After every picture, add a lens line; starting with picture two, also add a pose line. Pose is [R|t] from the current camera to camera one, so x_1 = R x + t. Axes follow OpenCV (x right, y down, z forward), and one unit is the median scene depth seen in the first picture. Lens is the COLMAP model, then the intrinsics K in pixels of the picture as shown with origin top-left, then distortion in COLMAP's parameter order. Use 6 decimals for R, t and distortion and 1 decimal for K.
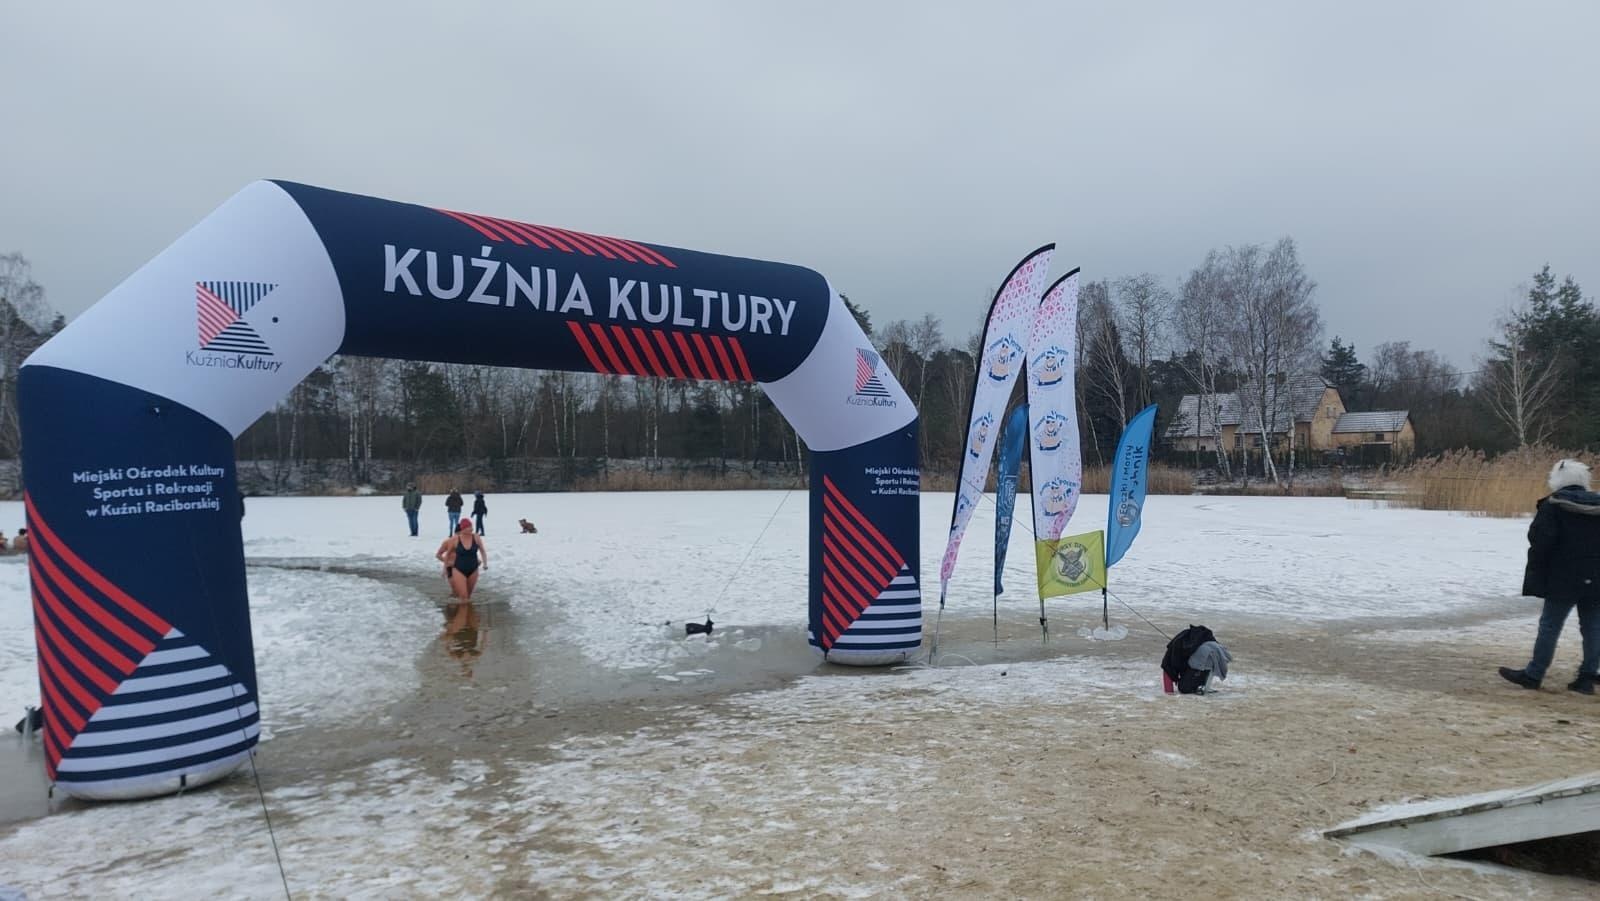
lens RADIAL K [[1087.5, 0, 820.7], [0, 1087.5, 473.6], [0, 0, 1]] dist [0.028606, -0.033712]
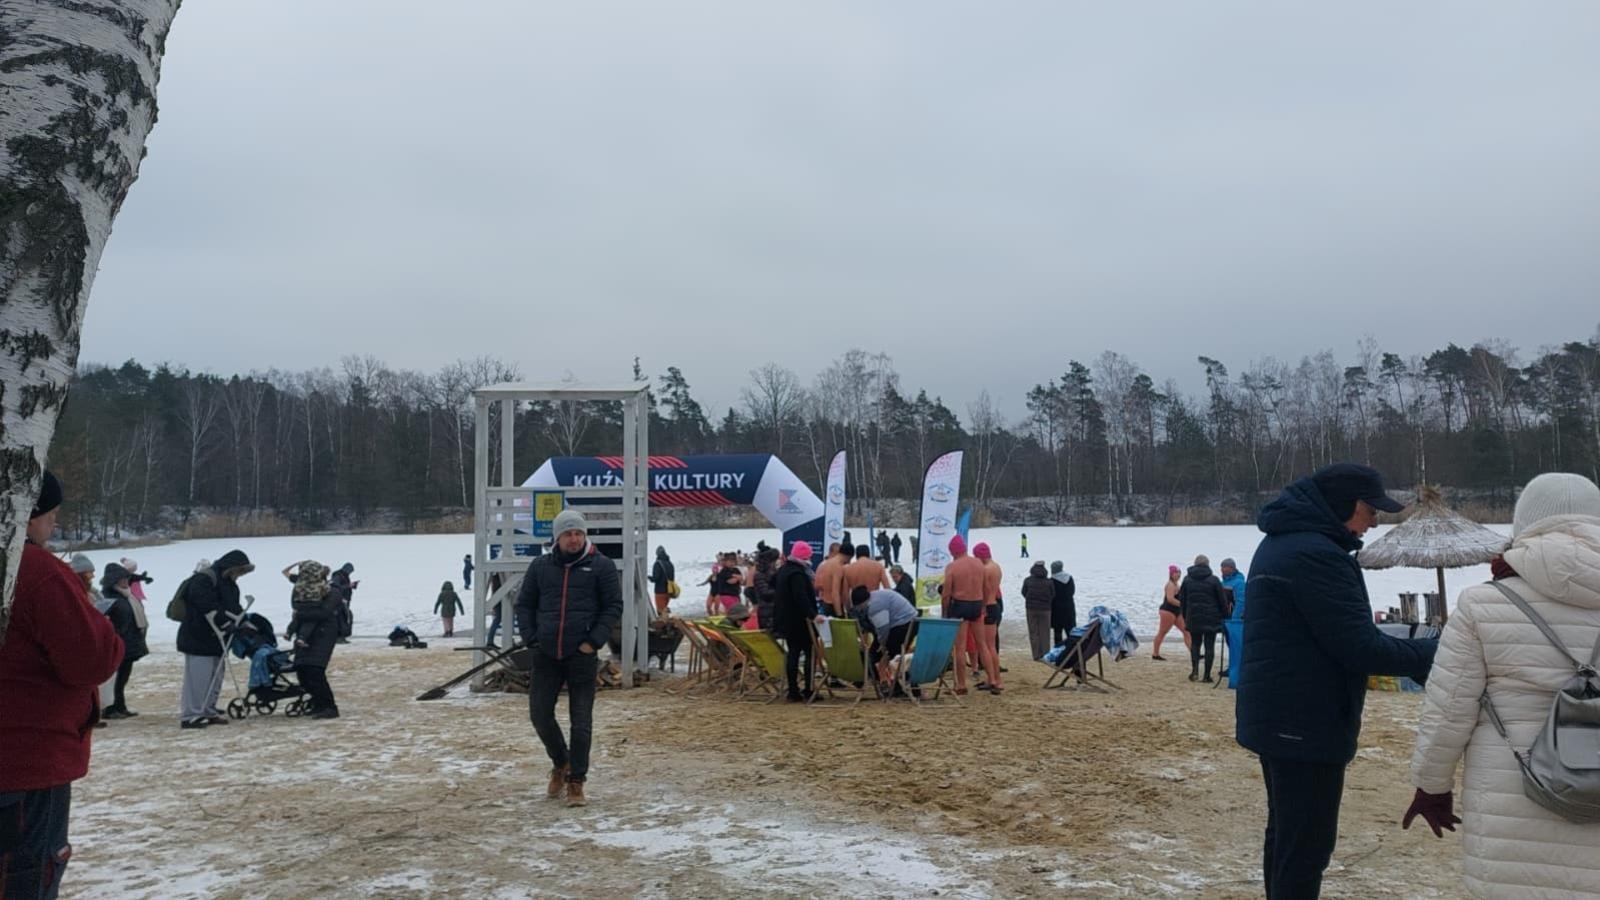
lens RADIAL K [[1069.8, 0, 814.6], [0, 1069.8, 451.3], [0, 0, 1]] dist [0.049496, -0.050922]
pose [[0.744091, -0.040076, -0.666876, 1.937912], [0.008743, 0.998698, -0.050262, -0.098683], [0.668022, 0.031569, 0.743472, -0.769309]]
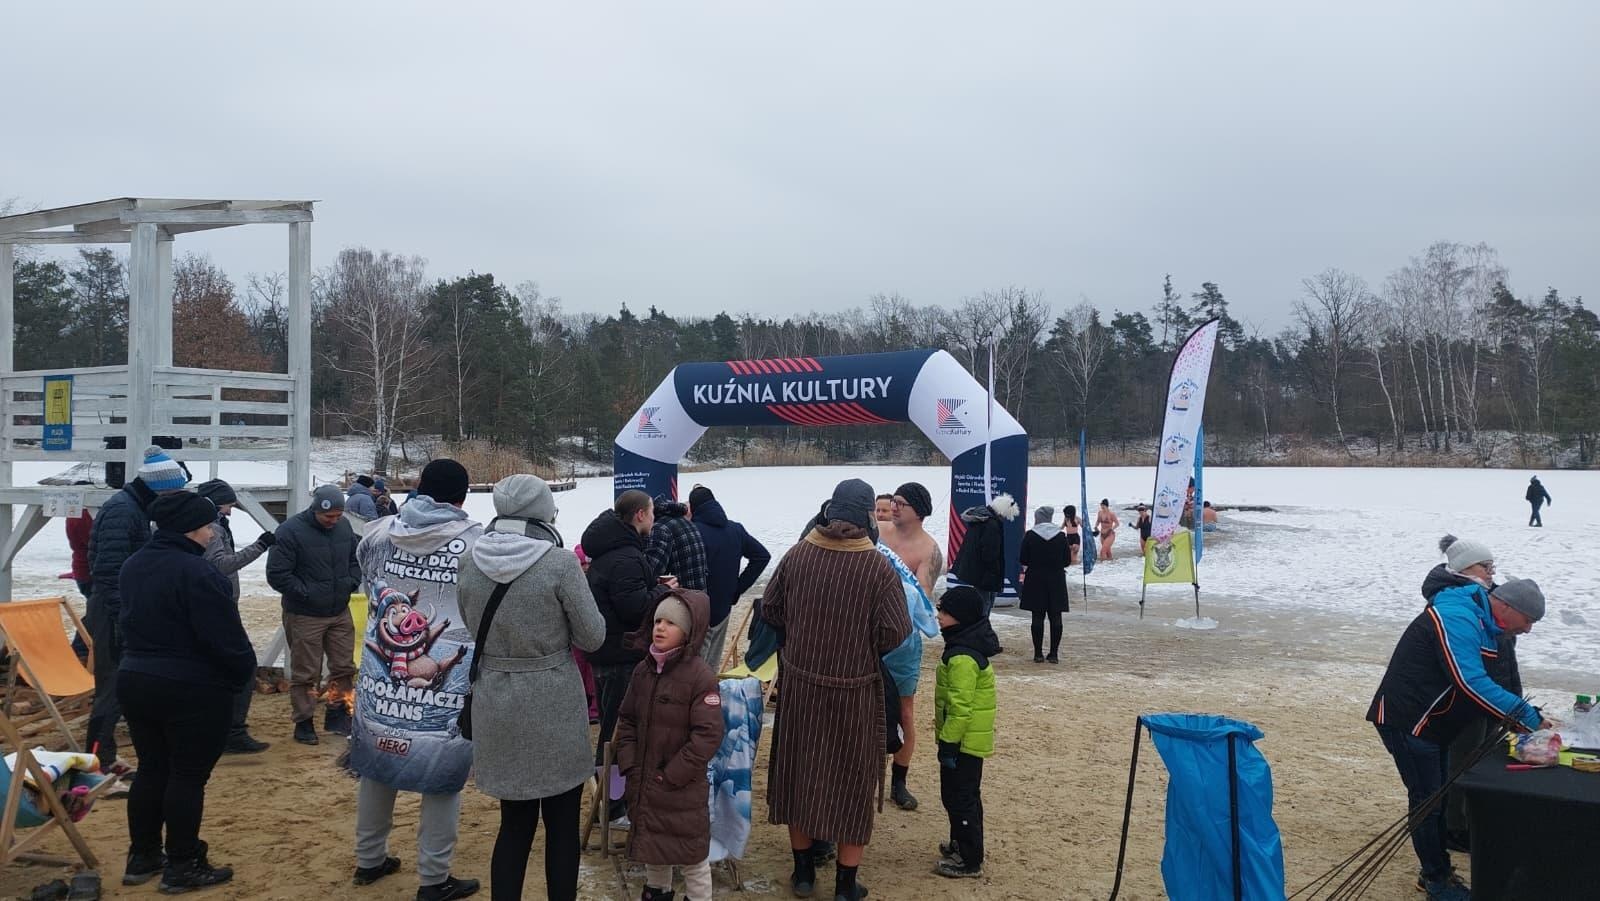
lens RADIAL K [[1087.5, 0, 798.8], [0, 1087.5, 455.5], [0, 0, 1]] dist [0.028606, -0.033712]
pose [[0.308640, 0.007895, -0.951146, 1.787597], [0.006405, 0.999926, 0.010378, -0.061337], [0.951157, -0.009295, 0.308567, 0.384588]]
